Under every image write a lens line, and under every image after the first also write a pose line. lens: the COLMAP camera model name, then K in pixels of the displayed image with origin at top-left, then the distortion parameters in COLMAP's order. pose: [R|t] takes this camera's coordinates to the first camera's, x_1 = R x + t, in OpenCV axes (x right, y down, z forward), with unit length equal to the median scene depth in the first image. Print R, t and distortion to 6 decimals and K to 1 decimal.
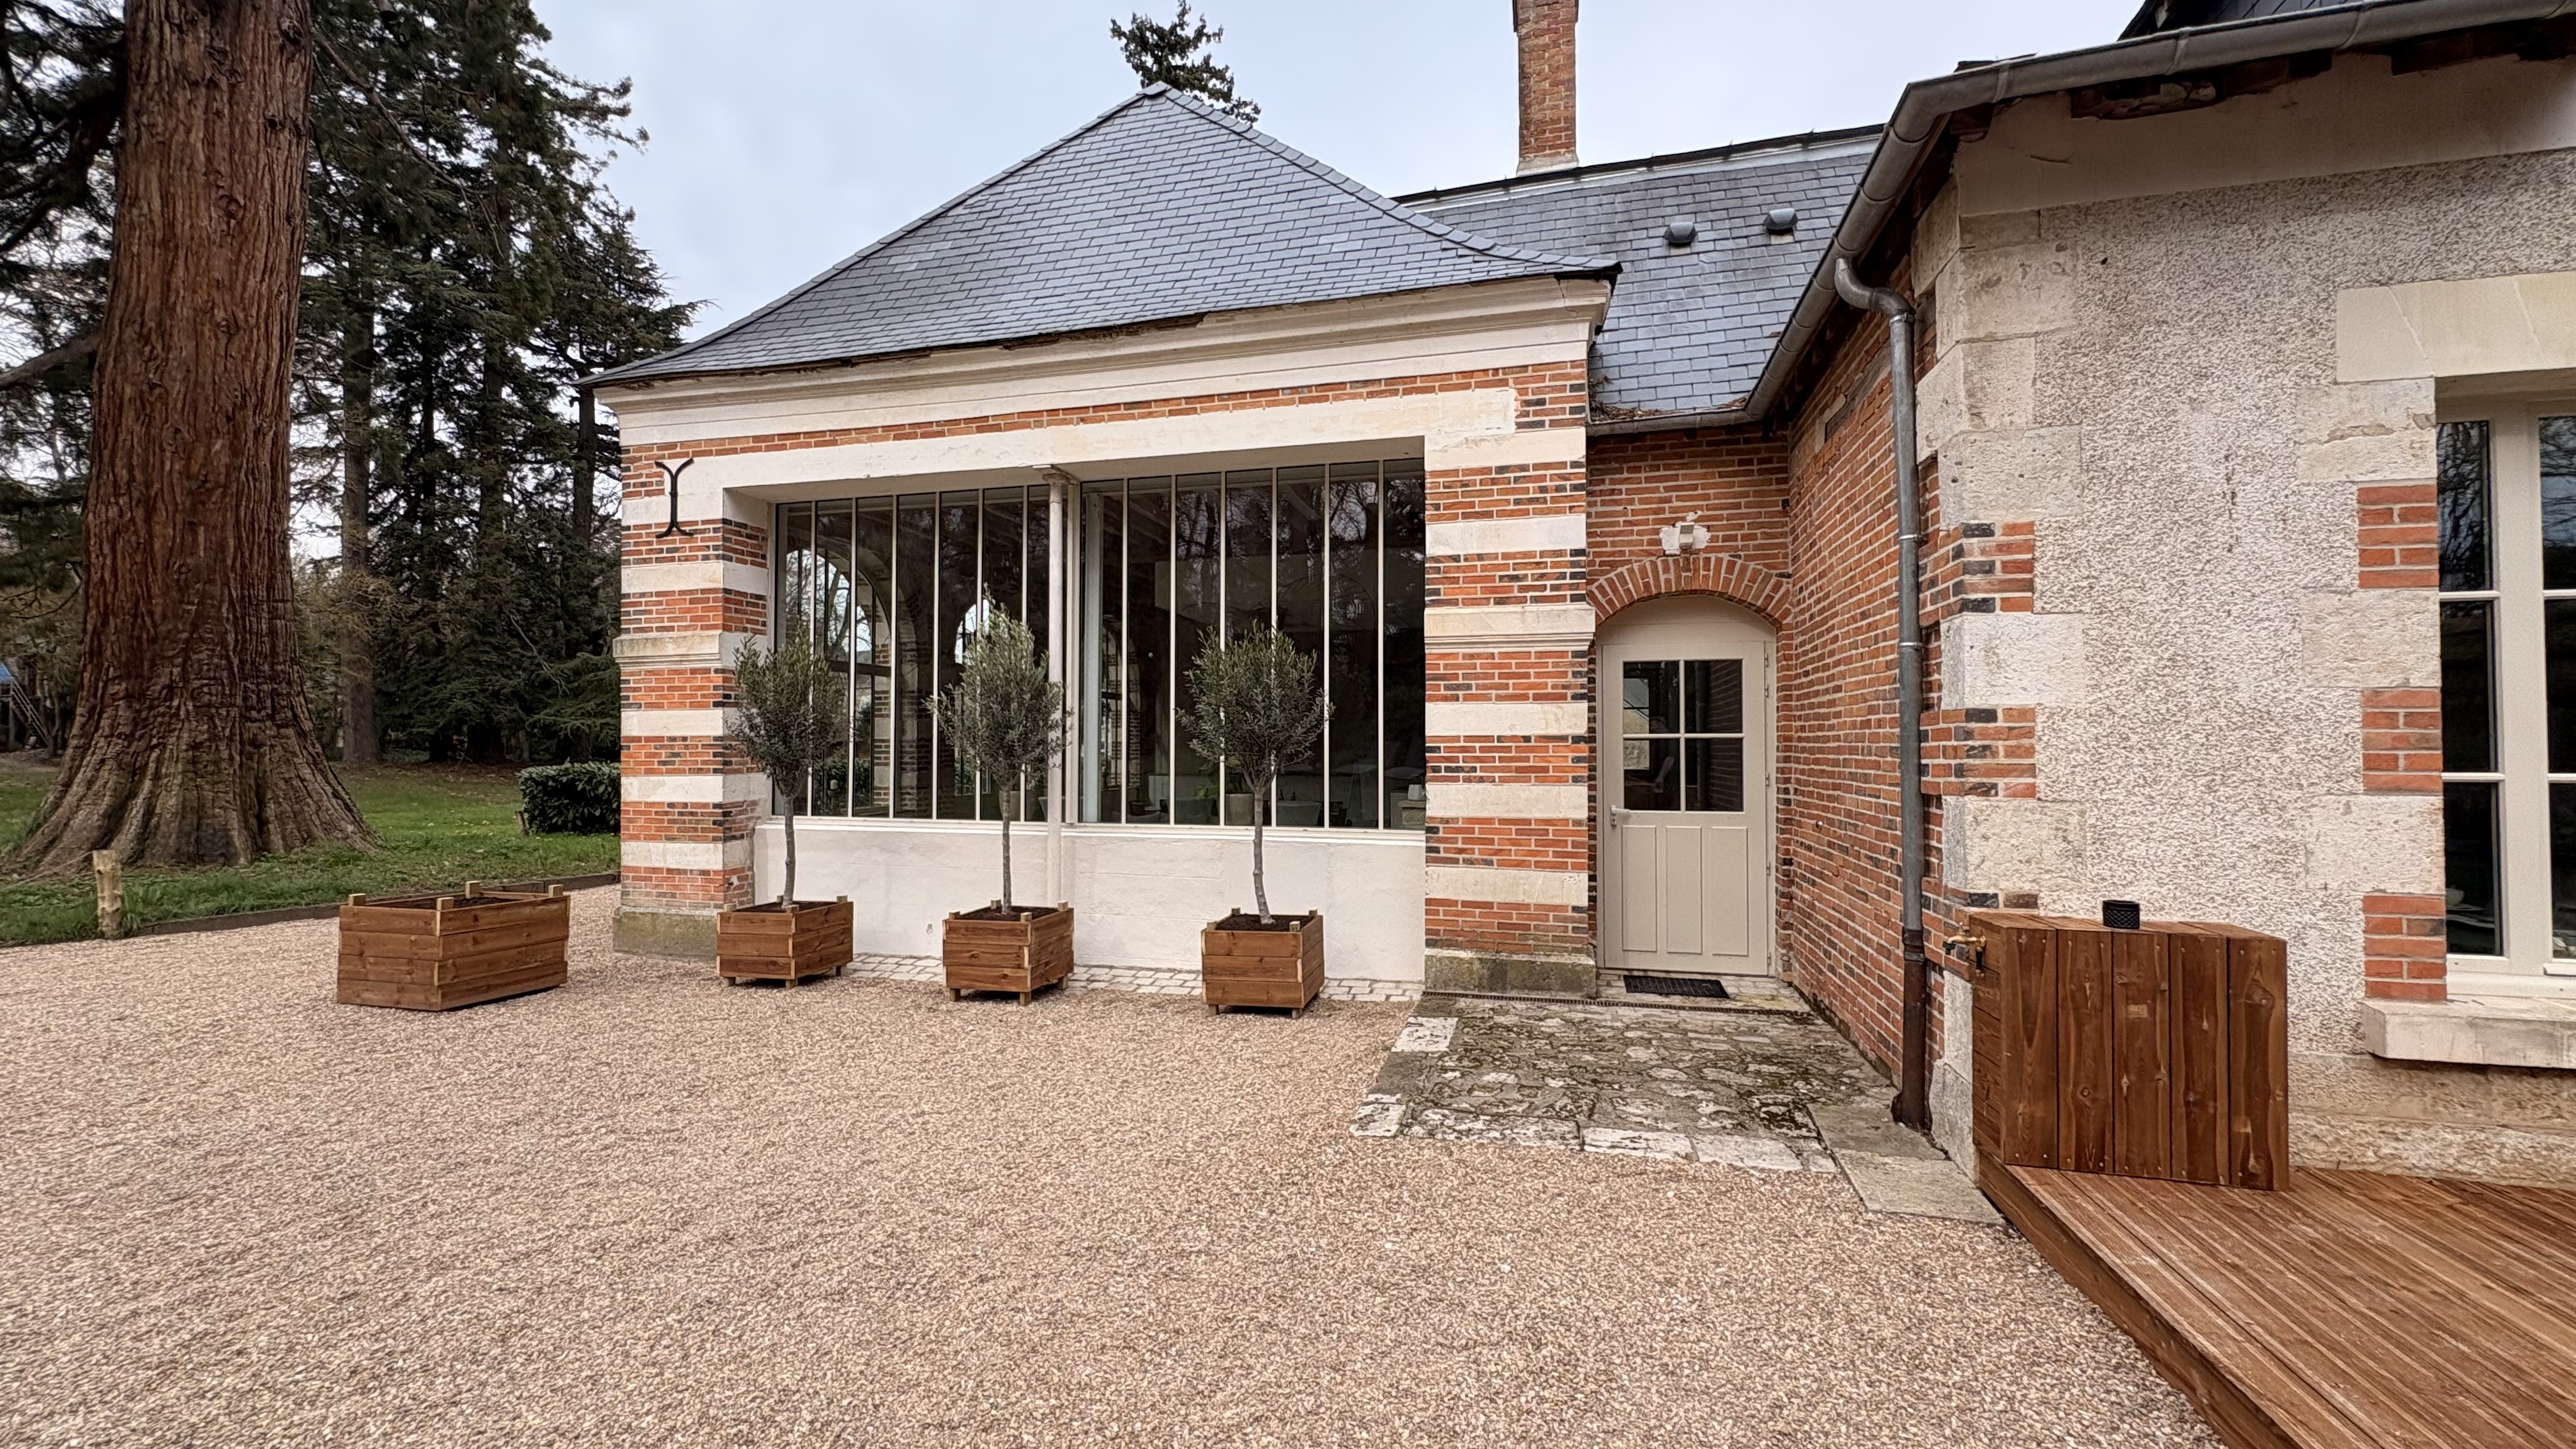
lens RADIAL K [[1029.2, 0, 1295.6], [0, 1029.2, 721.3], [0, 0, 1]] dist [0.000795, -0.000654]
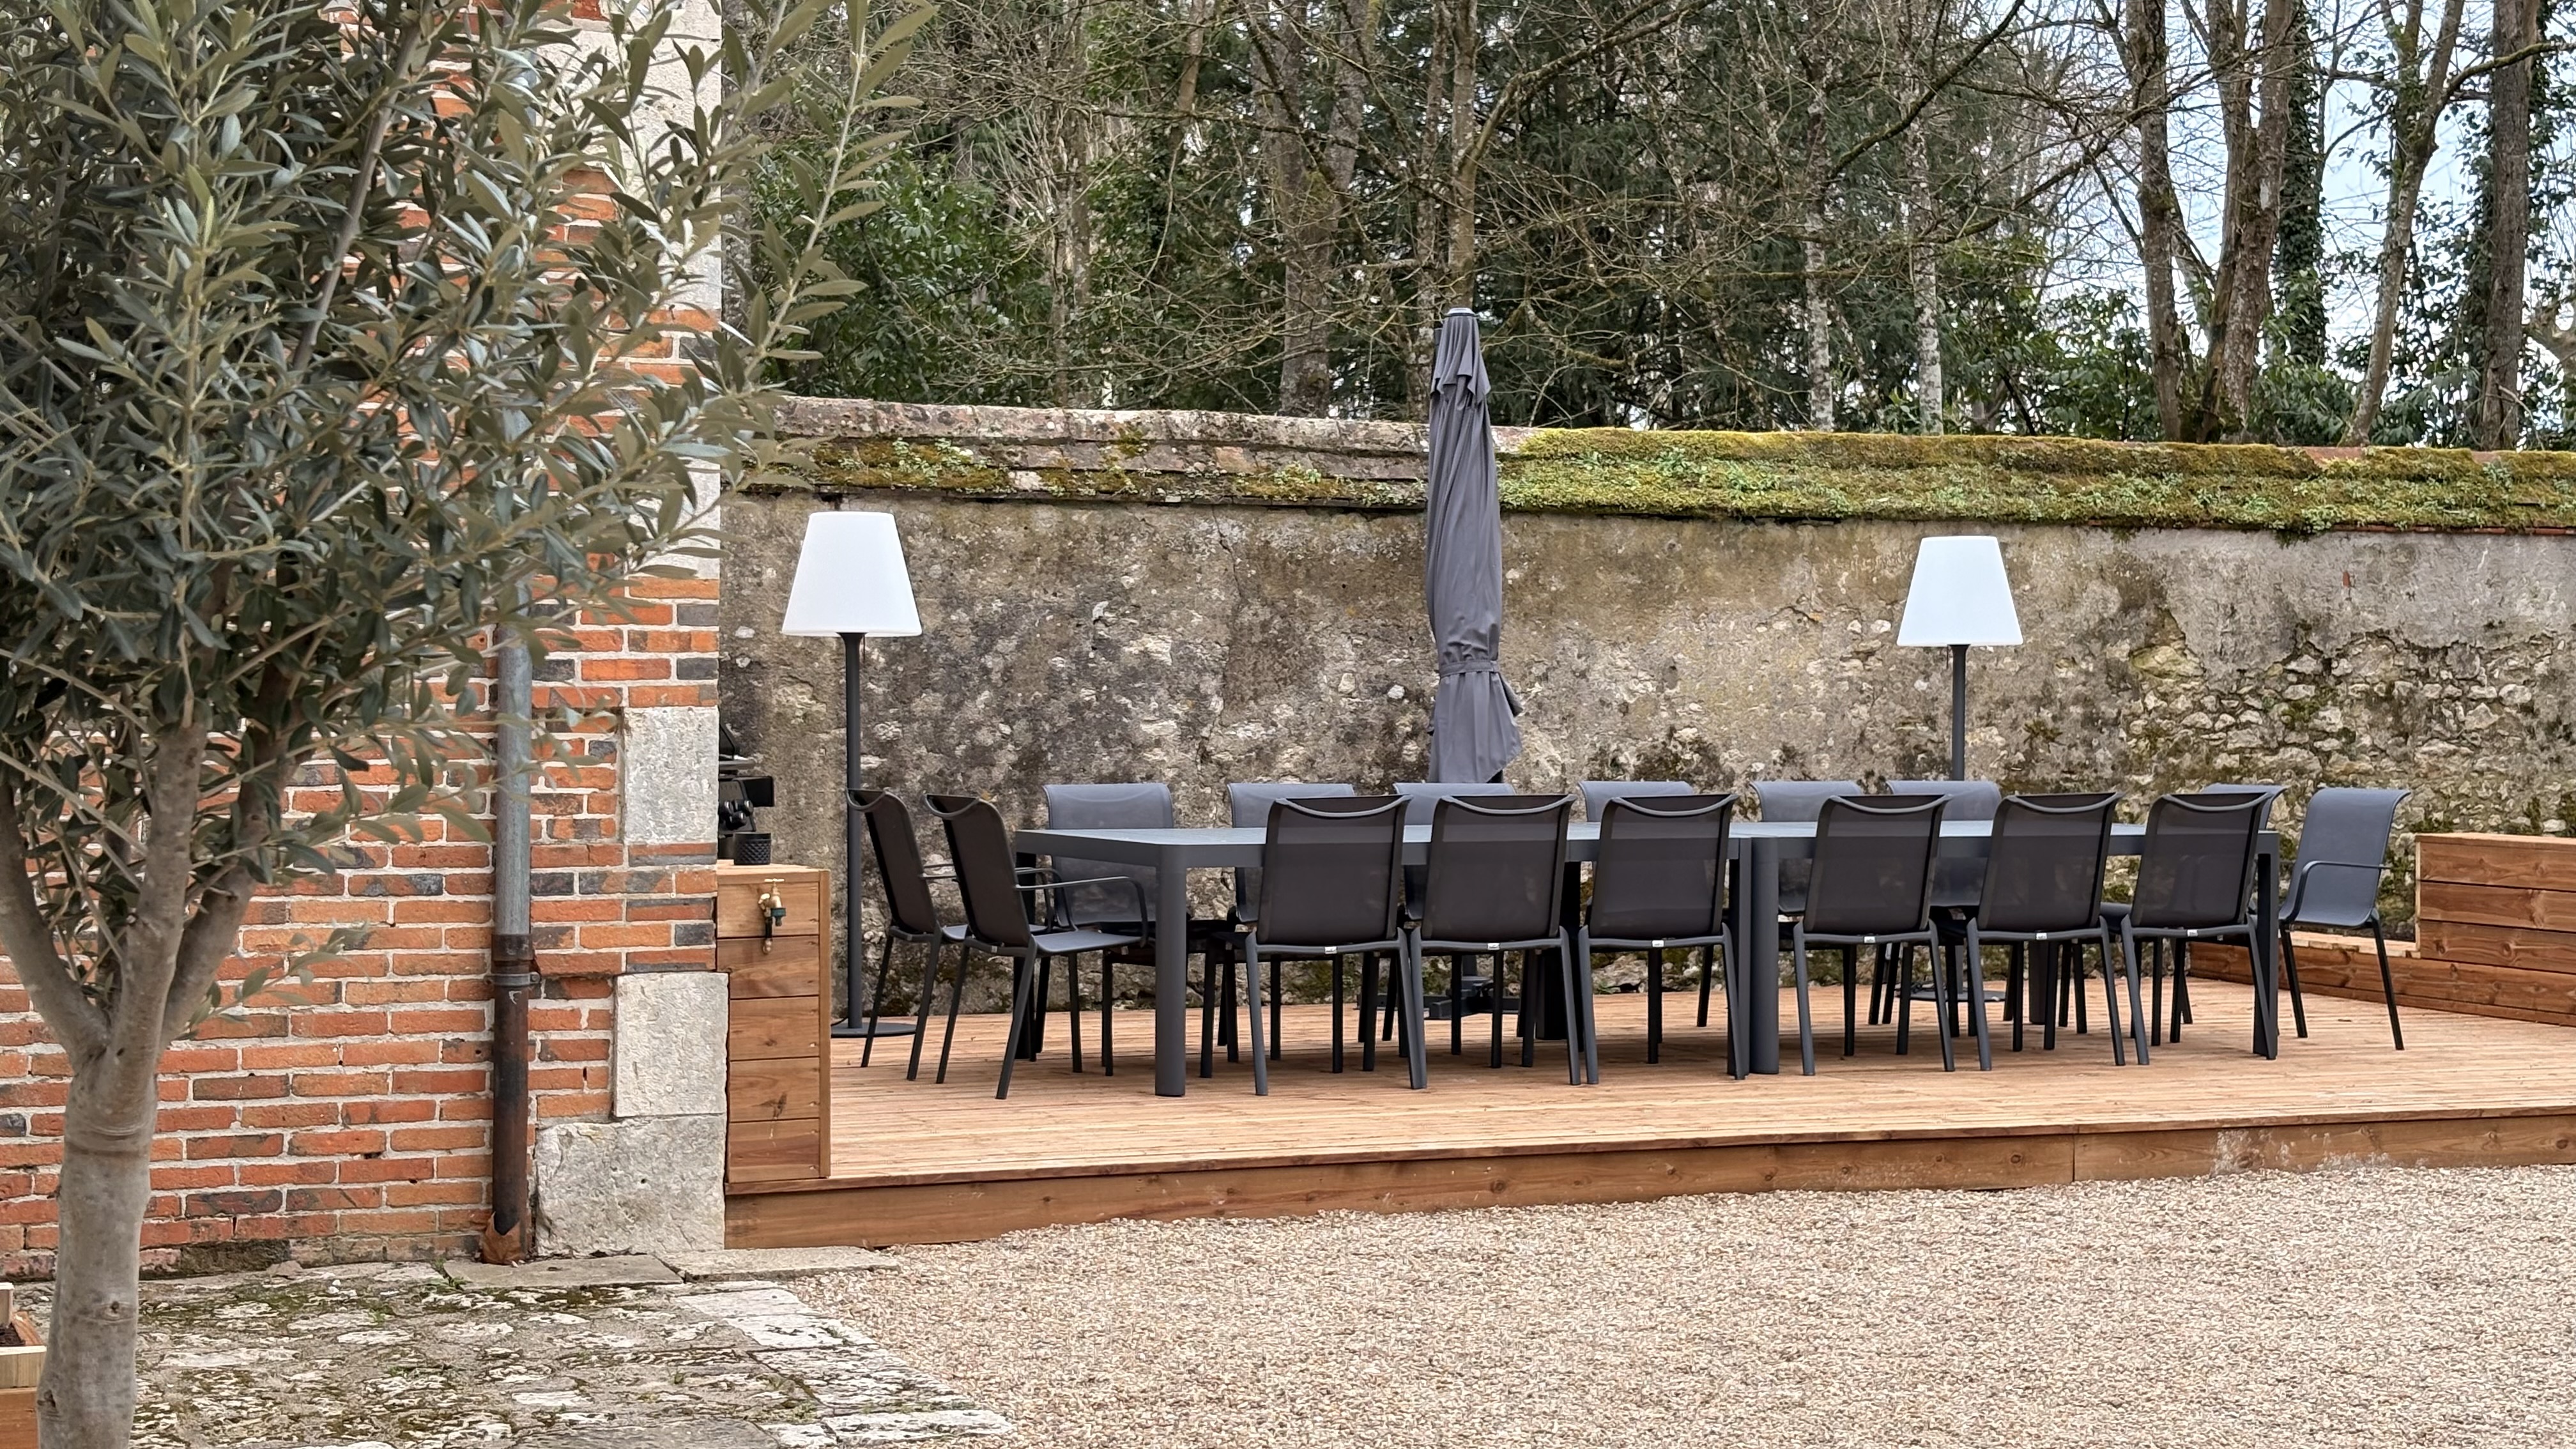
lens RADIAL K [[3870.9, 0, 1309.7], [0, 3870.9, 710.5], [0, 0, 1]] dist [0.093502, 0.000000]
pose [[-0.619798, -0.006904, 0.784731, -0.928463], [-0.025020, 0.999627, -0.010967, 0.053616], [-0.784363, -0.026432, -0.619739, 1.295709]]
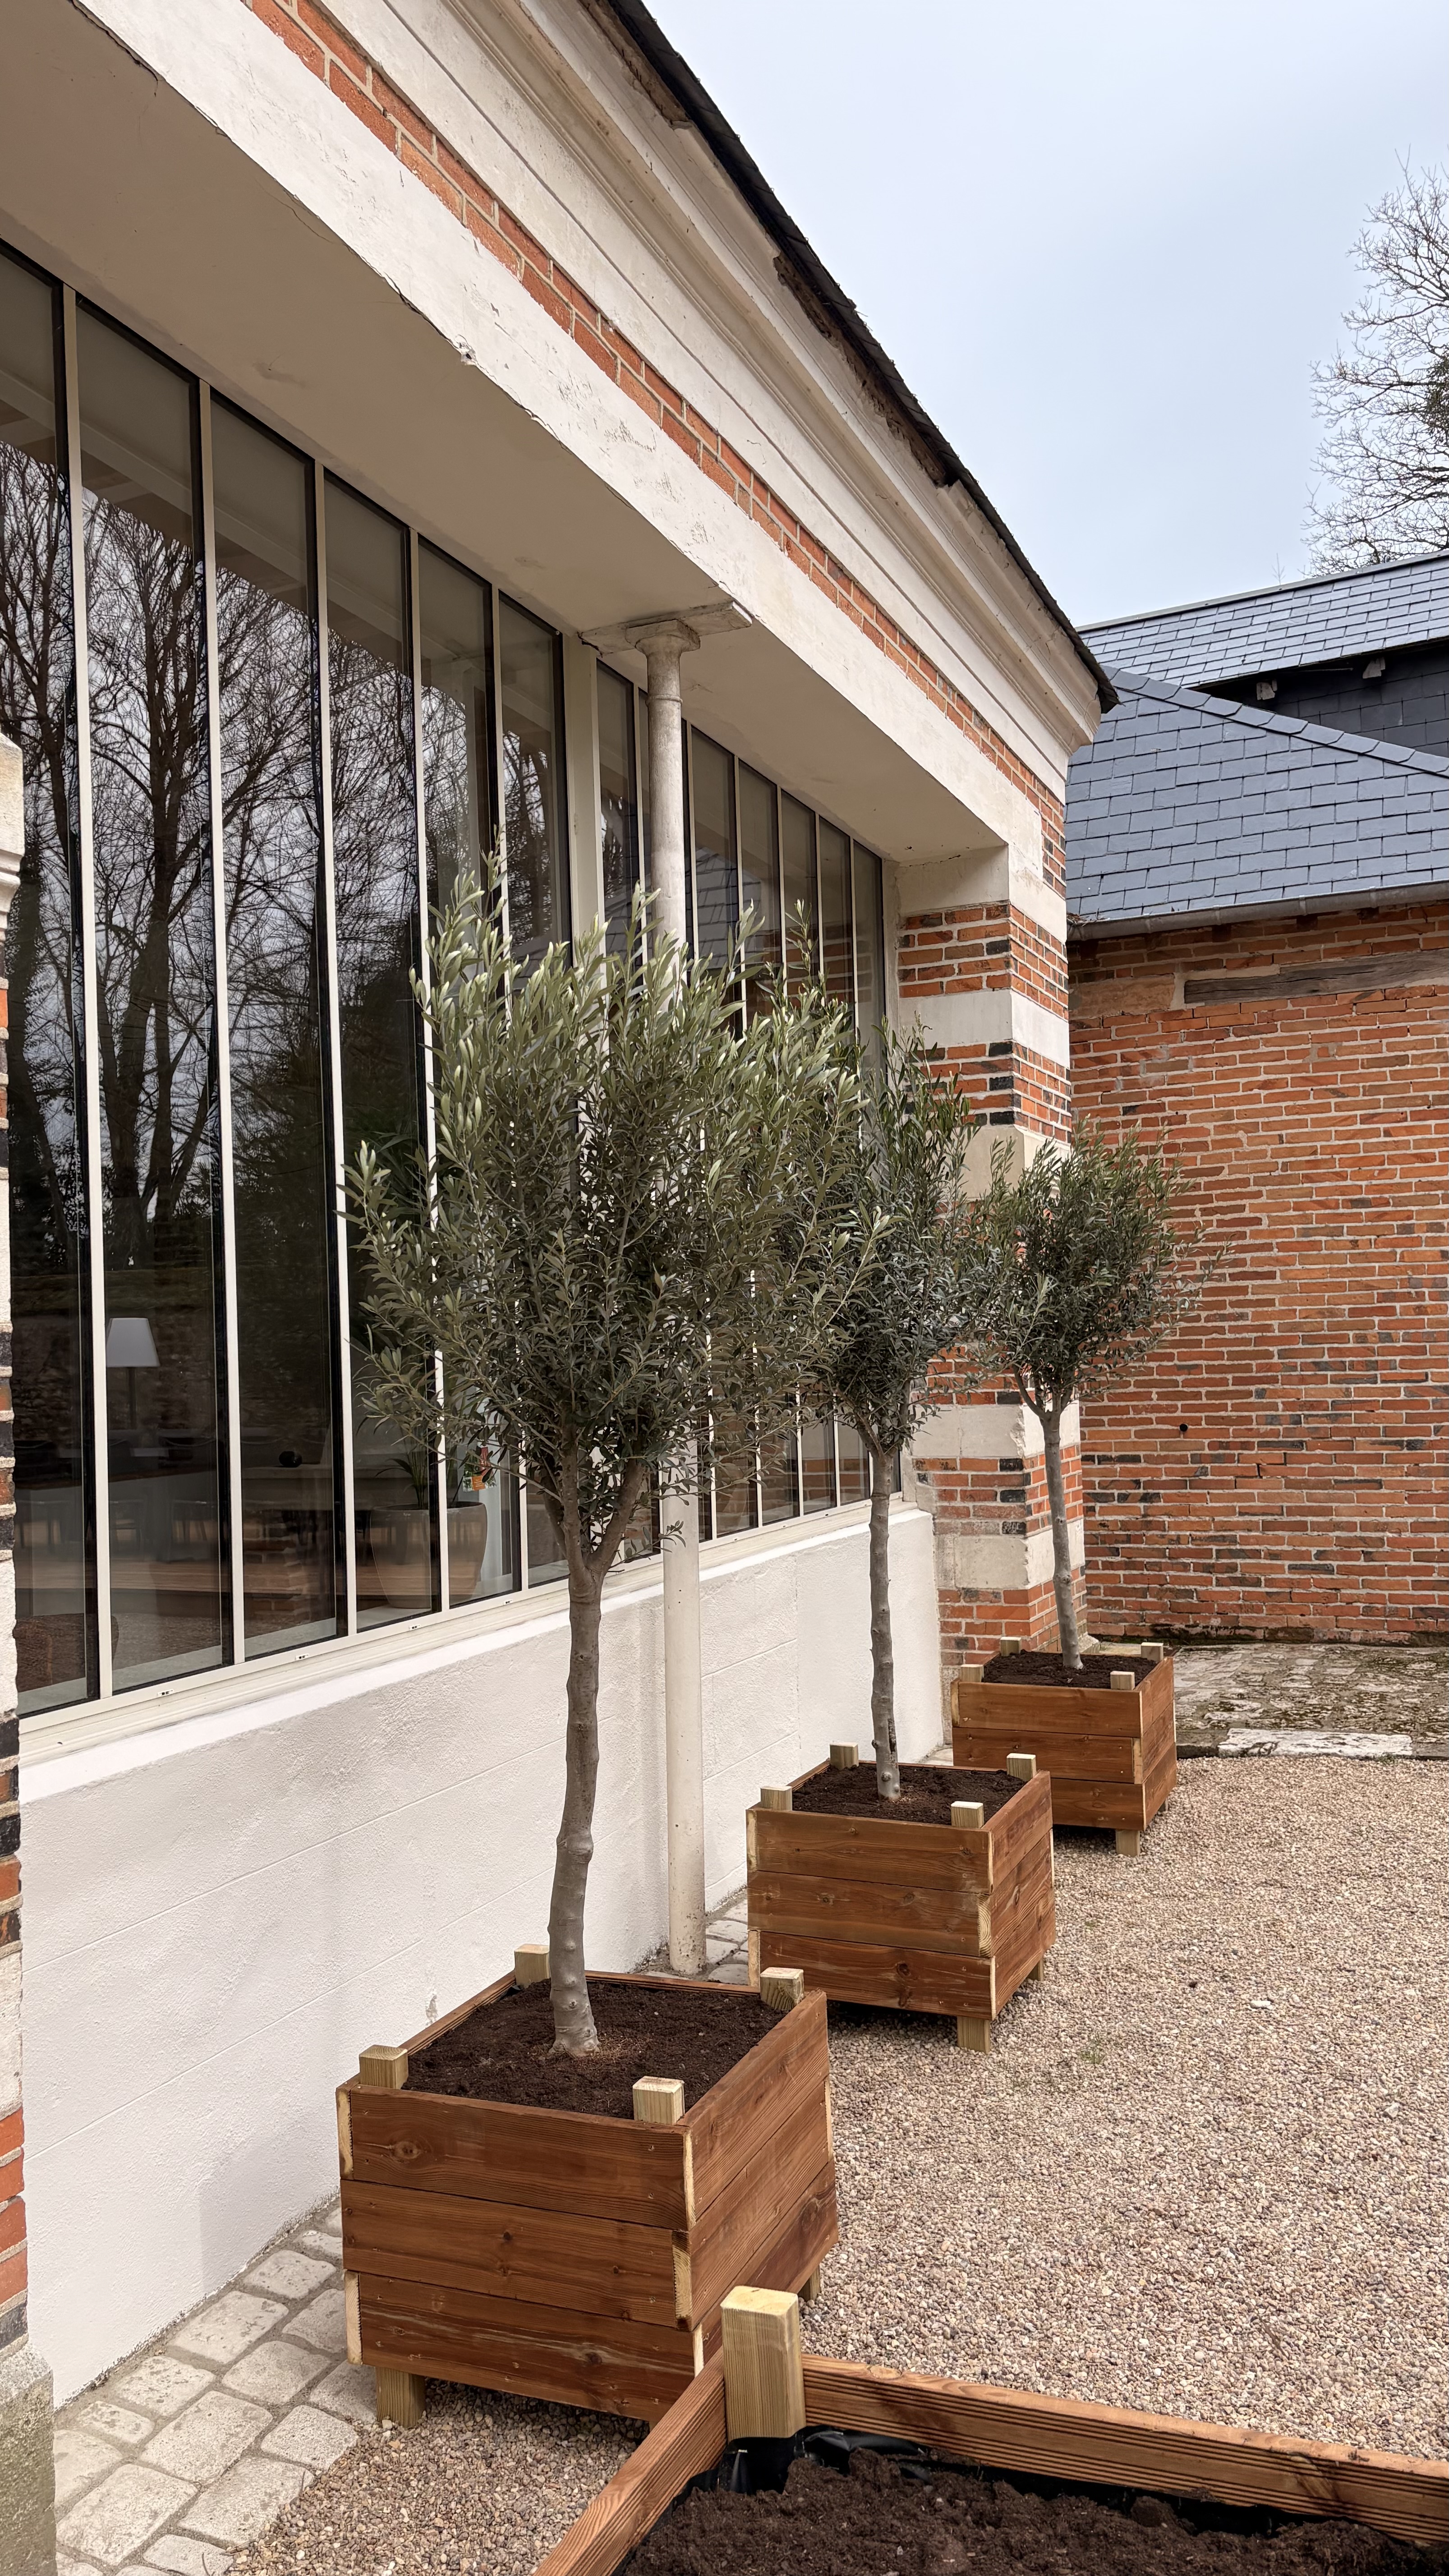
lens RADIAL K [[1946.2, 0, 724.1], [0, 1946.2, 1308.3], [0, 0, 1]] dist [0.059196, -0.067875]
pose [[0.134307, 0.016135, 0.990808, -1.092264], [0.007974, 0.999817, -0.017362, 0.021263], [-0.990908, 0.010233, 0.134154, 1.048723]]
